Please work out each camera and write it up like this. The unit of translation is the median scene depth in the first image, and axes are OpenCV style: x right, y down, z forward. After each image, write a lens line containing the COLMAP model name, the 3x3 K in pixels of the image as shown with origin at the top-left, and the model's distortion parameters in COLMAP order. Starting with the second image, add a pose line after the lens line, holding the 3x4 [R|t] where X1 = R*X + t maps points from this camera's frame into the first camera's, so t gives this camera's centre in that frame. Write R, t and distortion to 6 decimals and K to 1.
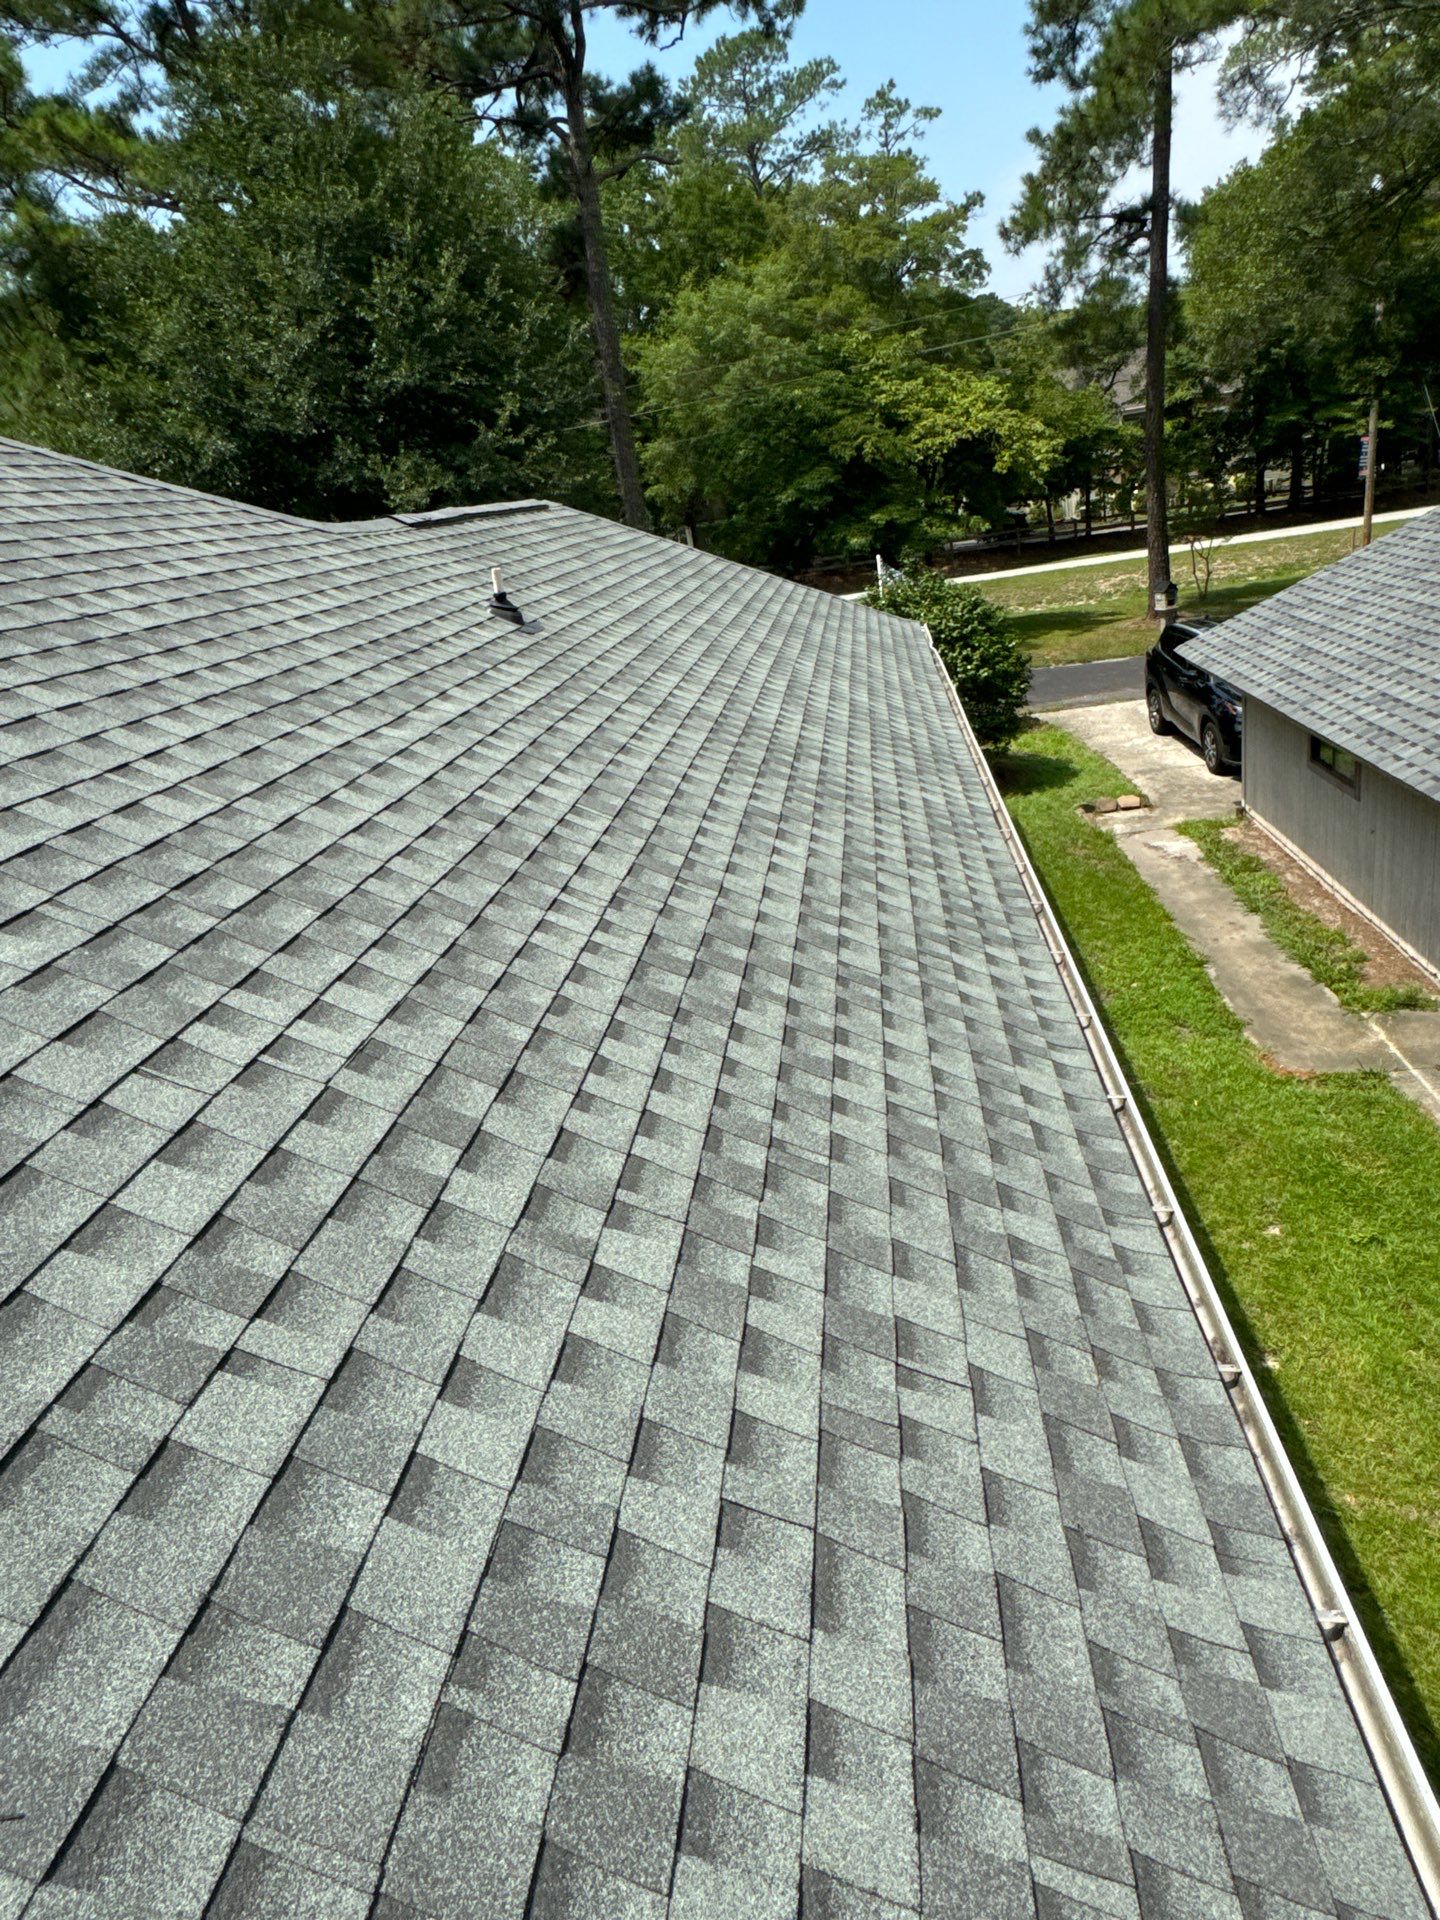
lens RADIAL K [[1225.0, 0, 718.7], [0, 1225.0, 965.3], [0, 0, 1]] dist [-0.004505, 0.002885]
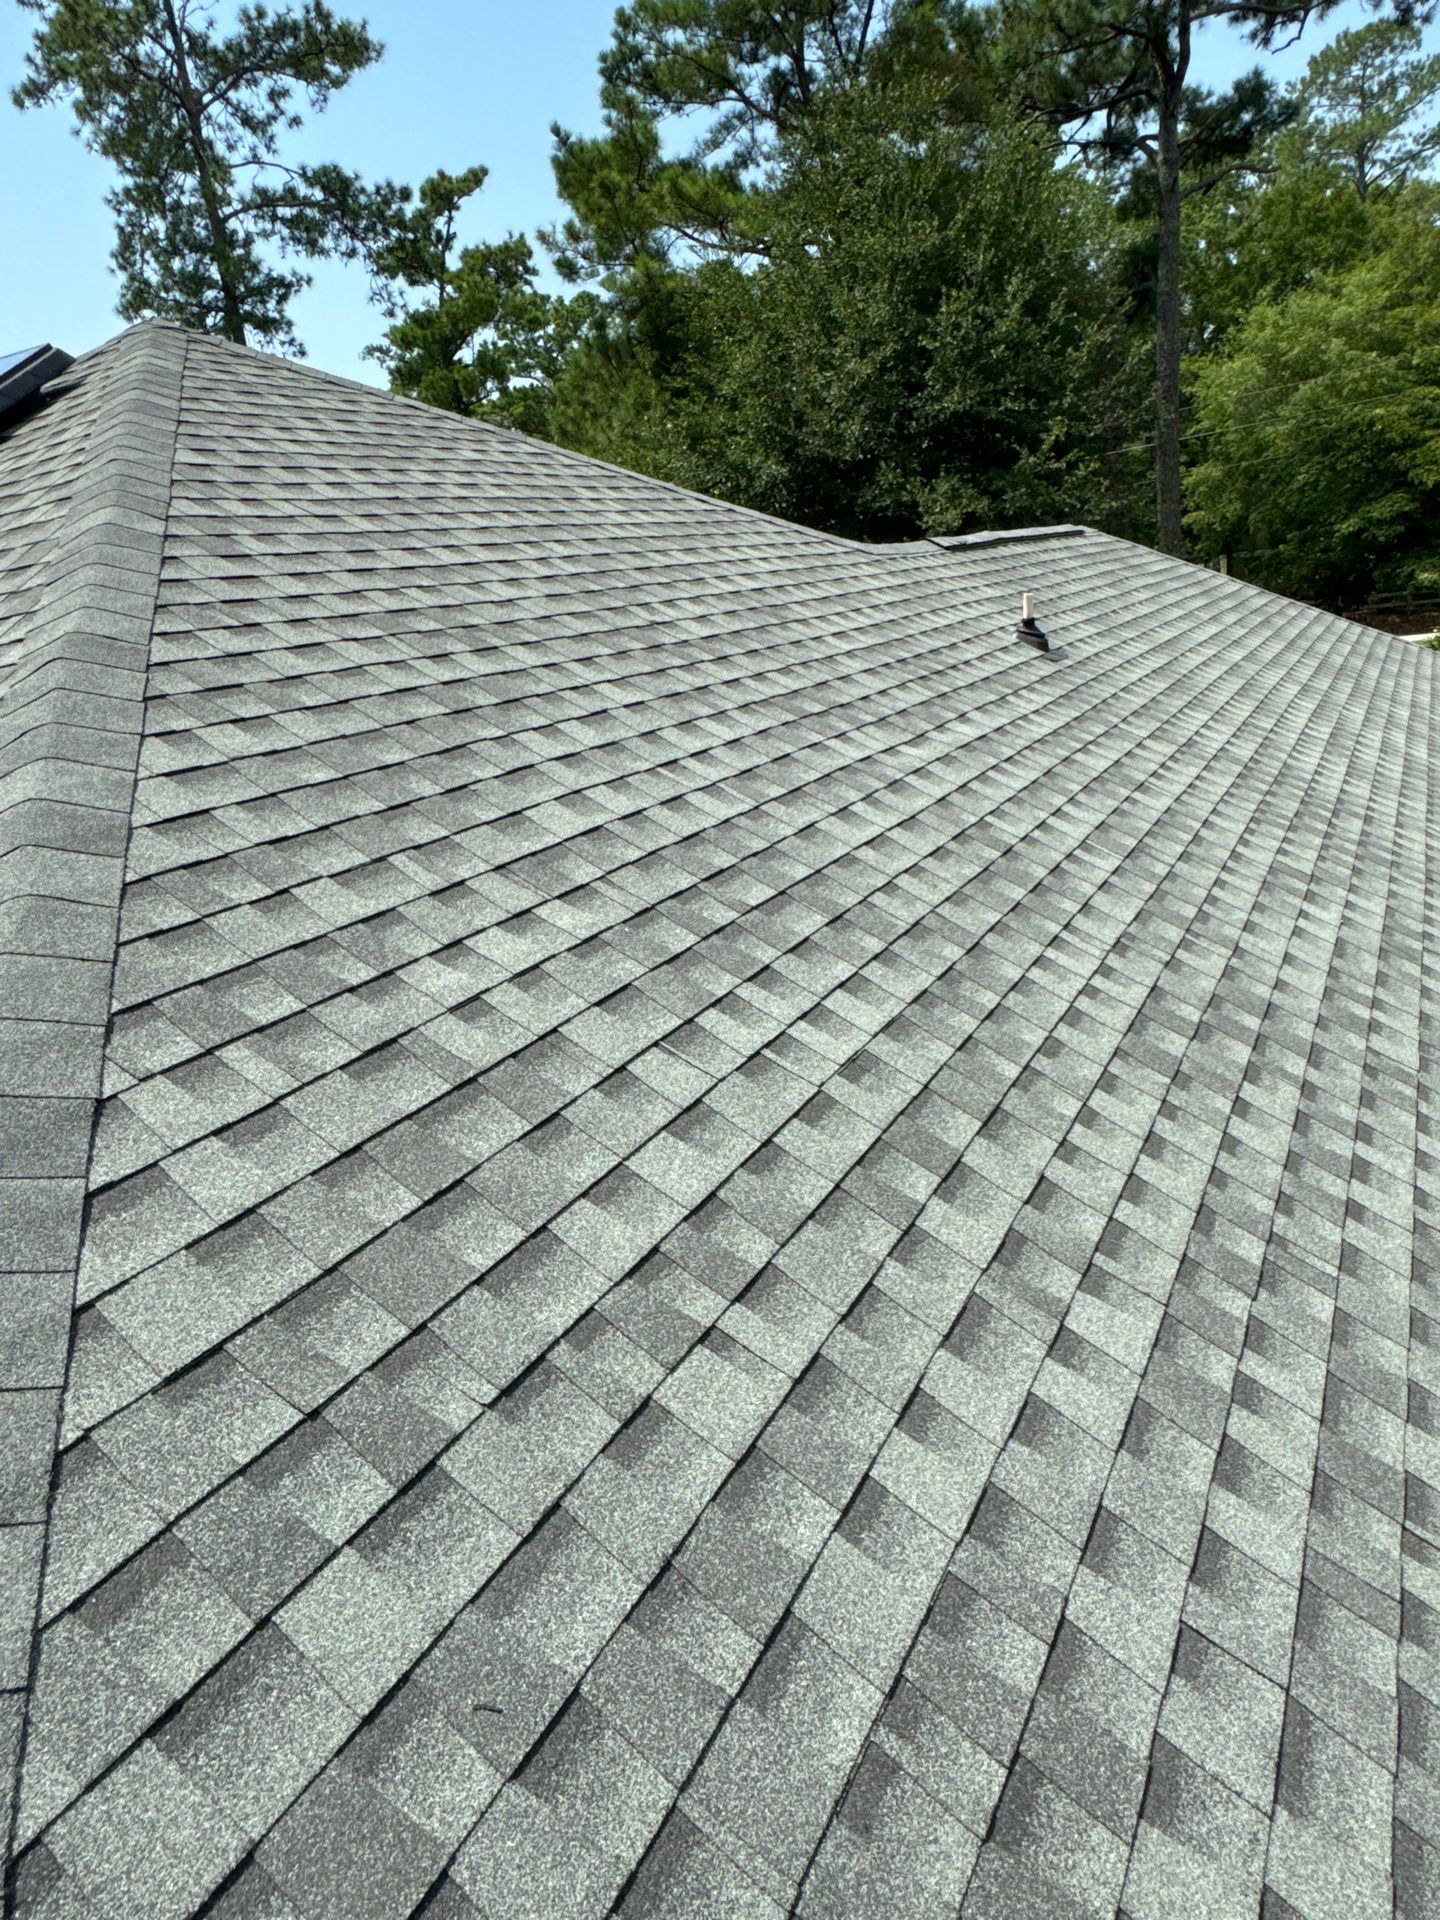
lens RADIAL K [[1225.0, 0, 720.3], [0, 1225.0, 964.7], [0, 0, 1]] dist [-0.004505, 0.002885]
pose [[0.923239, 0.142844, -0.356688, -0.028133], [-0.149126, 0.988768, 0.009983, -0.001587], [0.354108, 0.043974, 0.934170, 0.004956]]
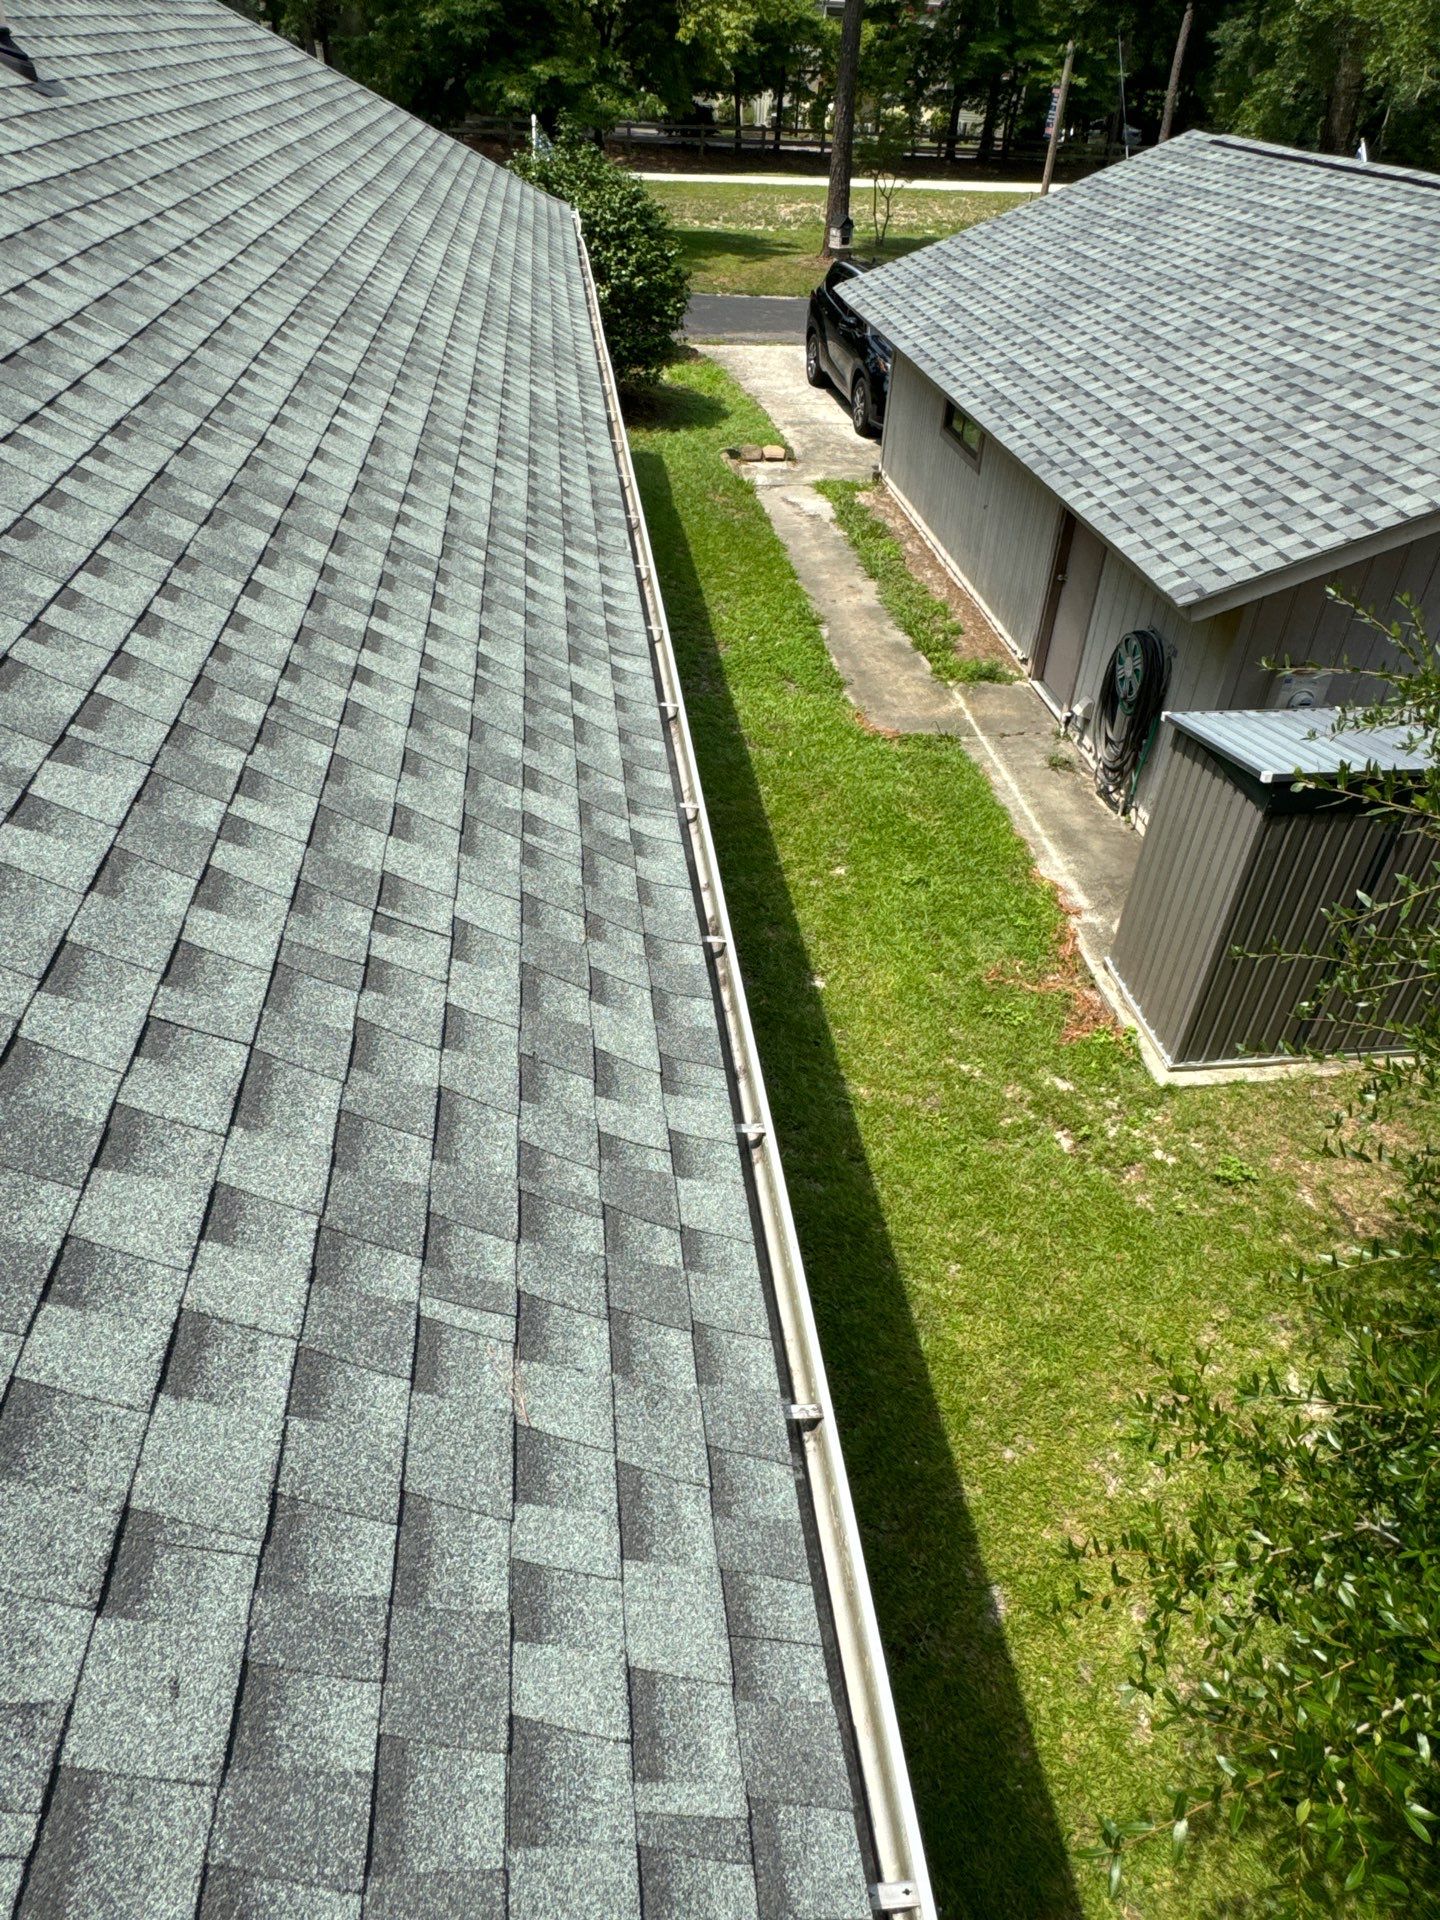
lens RADIAL K [[1225.0, 0, 718.0], [0, 1225.0, 964.6], [0, 0, 1]] dist [-0.004505, 0.002885]
pose [[0.958544, 0.011763, 0.284700, 0.075923], [-0.088371, 0.962154, 0.257779, 0.049022], [-0.270893, -0.272252, 0.923307, -0.008530]]
